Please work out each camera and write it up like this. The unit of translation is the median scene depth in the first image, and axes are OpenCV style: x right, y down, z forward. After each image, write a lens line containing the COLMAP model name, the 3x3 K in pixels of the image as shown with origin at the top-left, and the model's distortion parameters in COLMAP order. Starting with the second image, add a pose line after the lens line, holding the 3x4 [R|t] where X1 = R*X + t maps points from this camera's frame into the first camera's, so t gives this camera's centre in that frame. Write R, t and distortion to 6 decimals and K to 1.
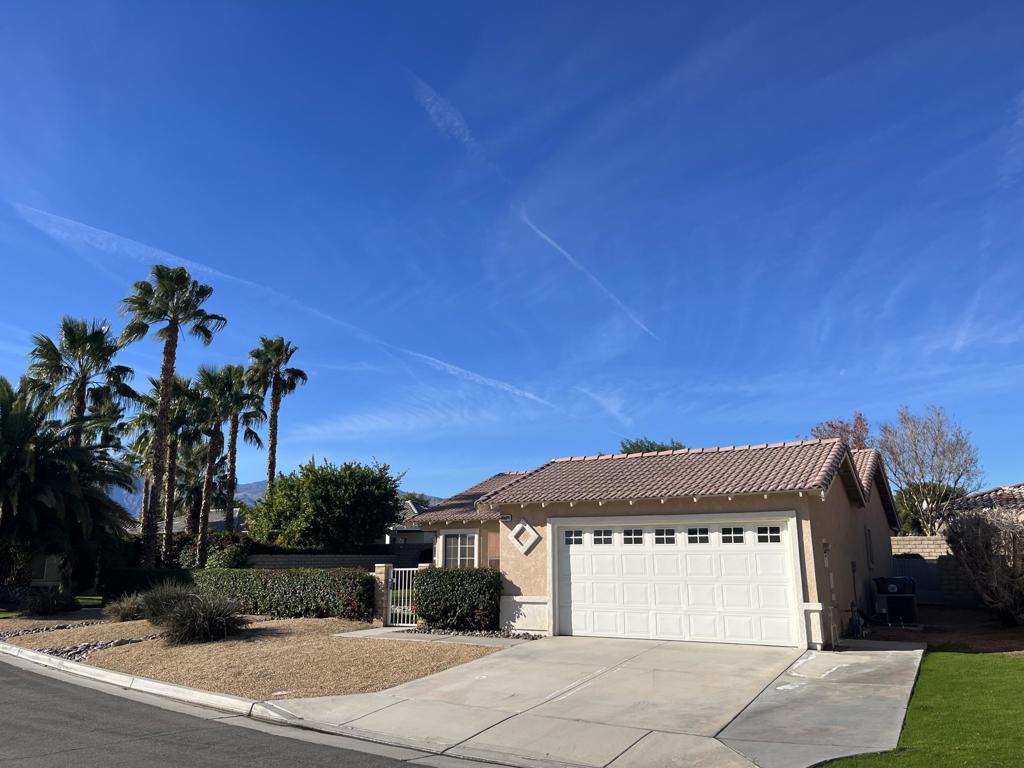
lens RADIAL K [[788.4, 0, 490.5], [0, 788.4, 388.9], [0, 0, 1]] dist [0.058621, -0.085271]
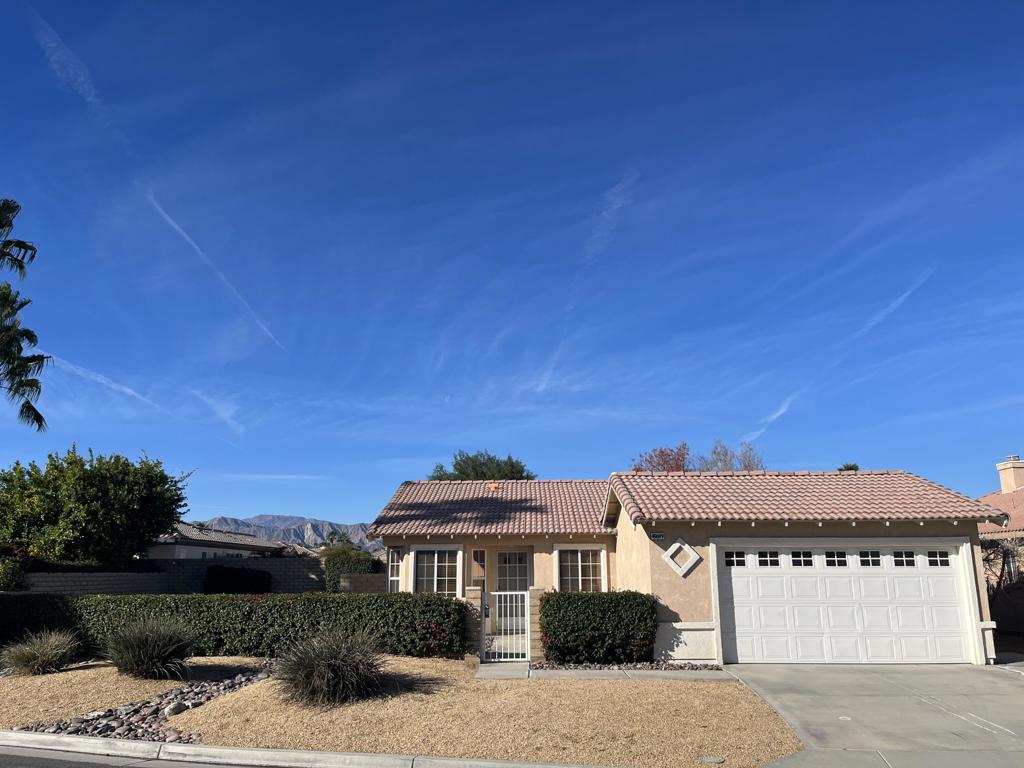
lens RADIAL K [[788.4, 0, 511.7], [0, 788.4, 367.9], [0, 0, 1]] dist [0.058621, -0.085271]
pose [[0.872030, 0.124153, 0.473444, -0.402877], [-0.103462, 0.992194, -0.069620, 0.036238], [-0.478392, 0.011727, 0.878068, 0.190559]]
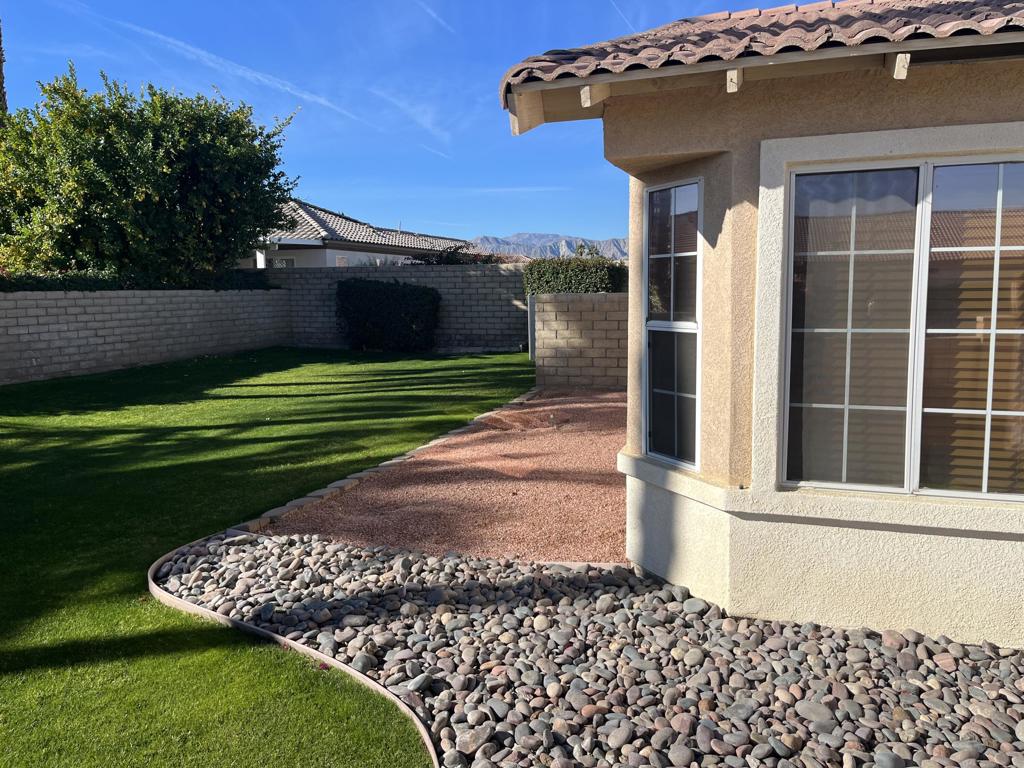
lens RADIAL K [[788.4, 0, 518.9], [0, 788.4, 393.3], [0, 0, 1]] dist [0.058621, -0.085271]
pose [[0.978102, -0.031617, 0.205708, -0.141557], [-0.039329, 0.942506, 0.331867, 0.176398], [-0.204374, -0.332690, 0.920624, 0.865155]]
